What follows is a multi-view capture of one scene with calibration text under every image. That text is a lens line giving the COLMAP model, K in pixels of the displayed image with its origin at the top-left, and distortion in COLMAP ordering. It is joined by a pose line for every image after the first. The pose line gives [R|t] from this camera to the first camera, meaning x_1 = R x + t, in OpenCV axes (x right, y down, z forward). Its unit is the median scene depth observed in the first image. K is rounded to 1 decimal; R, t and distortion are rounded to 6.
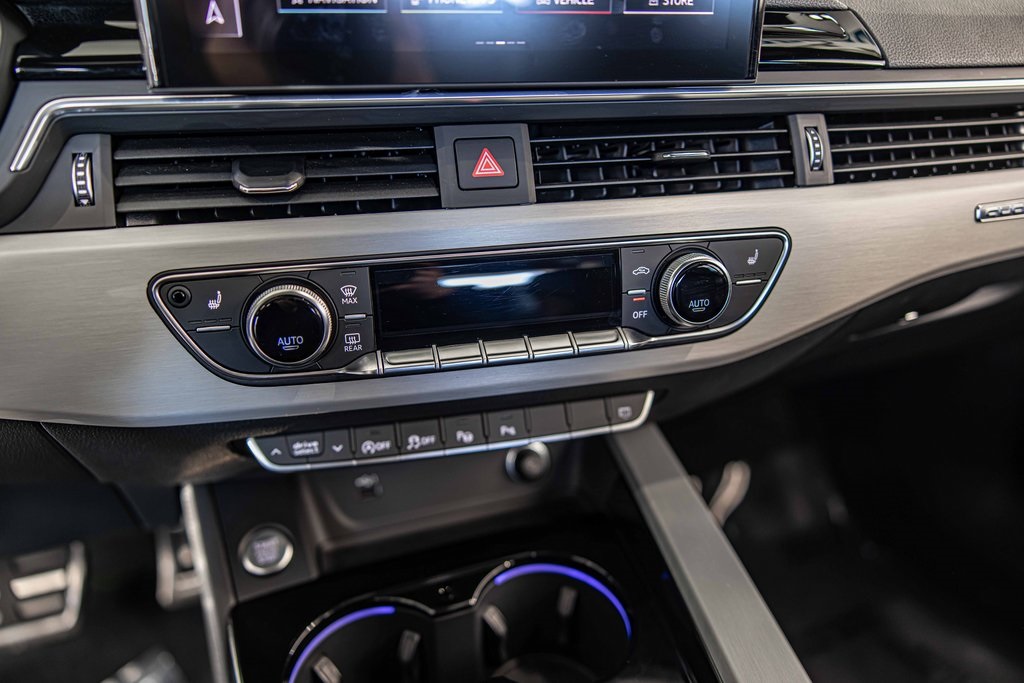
lens RADIAL K [[775.3, 0, 518.1], [0, 775.3, 340.3], [0, 0, 1]] dist [-0.002466, -0.007316]
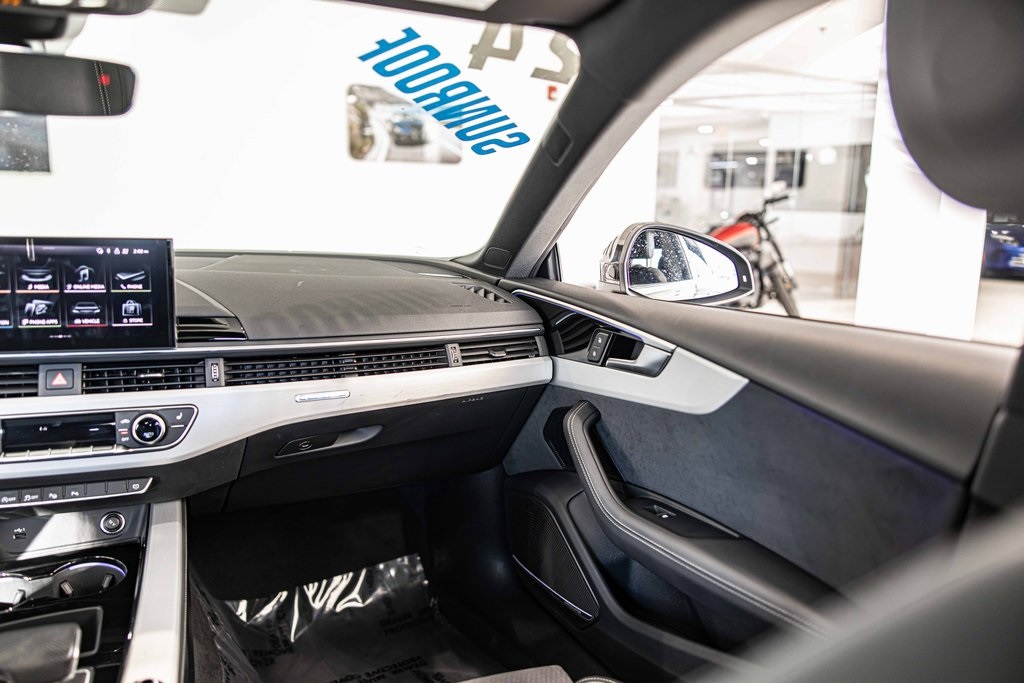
lens RADIAL K [[775.3, 0, 507.4], [0, 775.3, 336.8], [0, 0, 1]] dist [-0.002466, -0.007316]
pose [[0.991344, 0.006751, 0.131114, 1.044472], [0.025162, 0.970395, -0.240209, 0.274500], [-0.128854, 0.241429, 0.961826, -1.609774]]
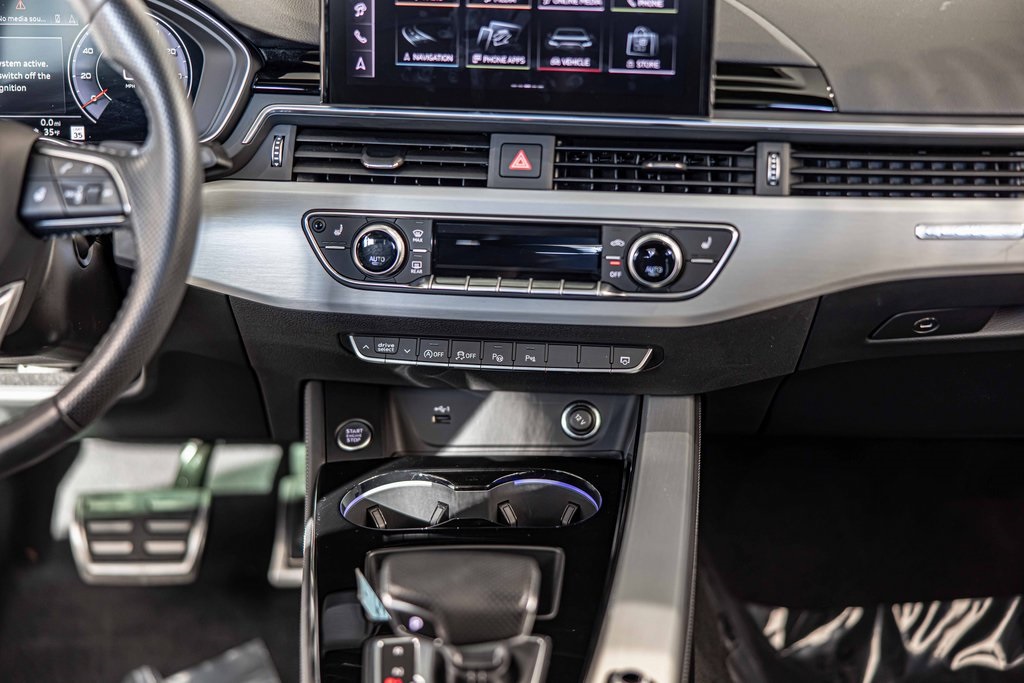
lens RADIAL K [[1760.8, 0, 505.7], [0, 1760.8, 349.5], [0, 0, 1]] dist [-0.006993, 0.000000]
pose [[0.933826, 0.111916, -0.339771, 1.077514], [-0.148561, 0.985351, -0.083743, 0.399711], [0.325422, 0.128678, 0.936773, -2.043056]]
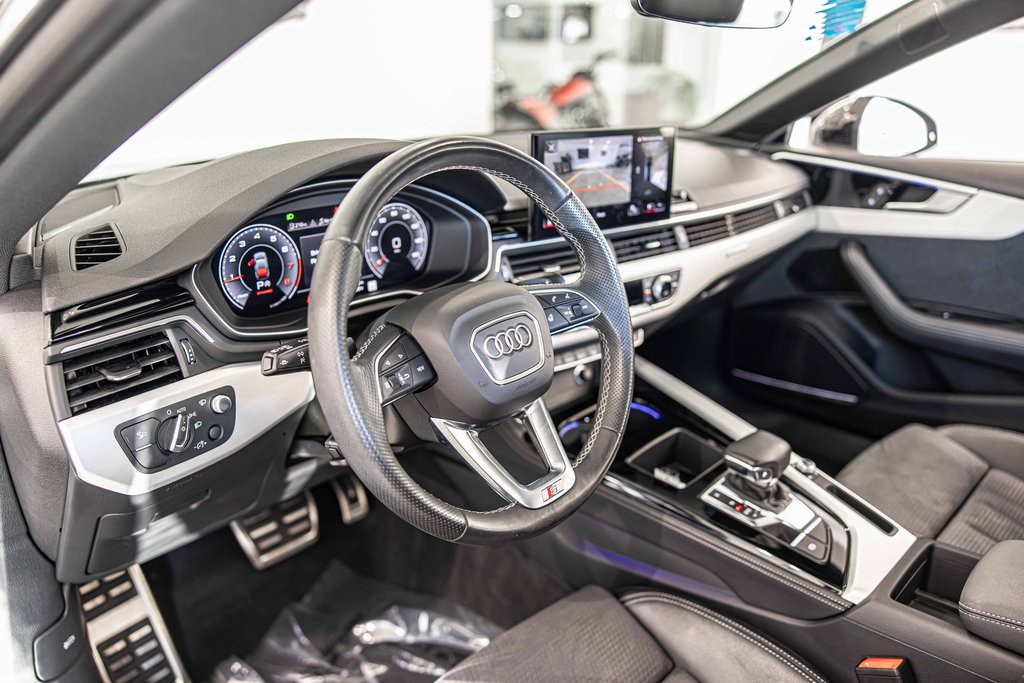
lens RADIAL K [[775.3, 0, 522.6], [0, 775.3, 344.2], [0, 0, 1]] dist [-0.002466, -0.007316]
pose [[0.899824, -0.142078, 0.412468, -1.545378], [0.169708, 0.985009, -0.030935, 0.149986], [-0.401889, 0.097836, 0.910447, -1.510706]]
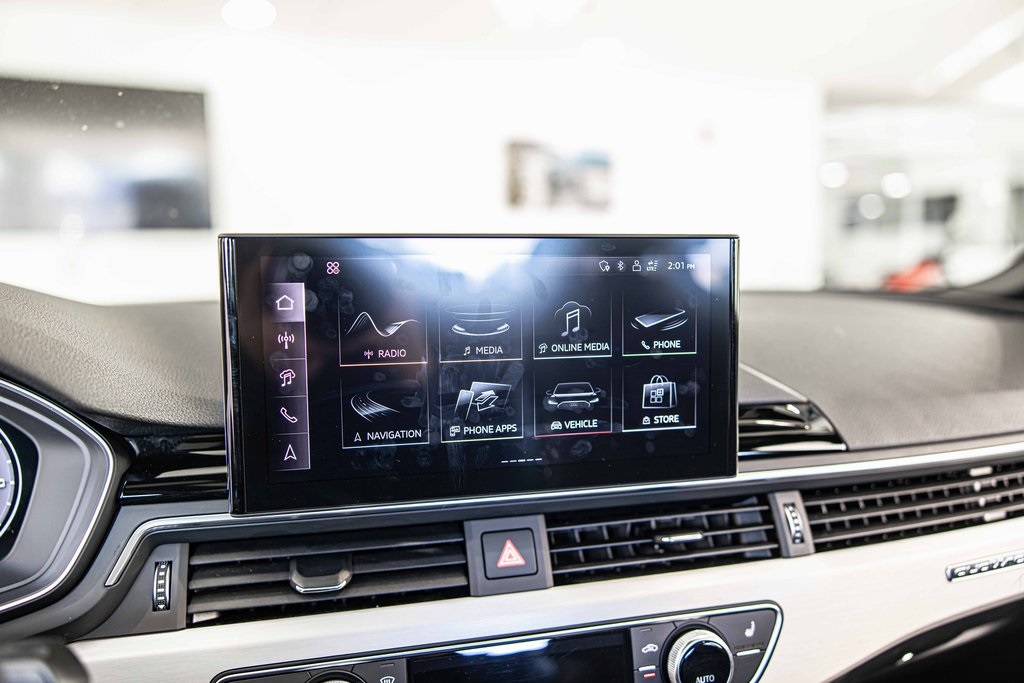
lens RADIAL K [[775.3, 0, 518.2], [0, 775.3, 343.9], [0, 0, 1]] dist [-0.002466, -0.007316]
pose [[0.999910, -0.013153, 0.002672, -0.025953], [0.013346, 0.953361, -0.301538, -0.171617], [0.001418, 0.301546, 0.953450, -0.182117]]
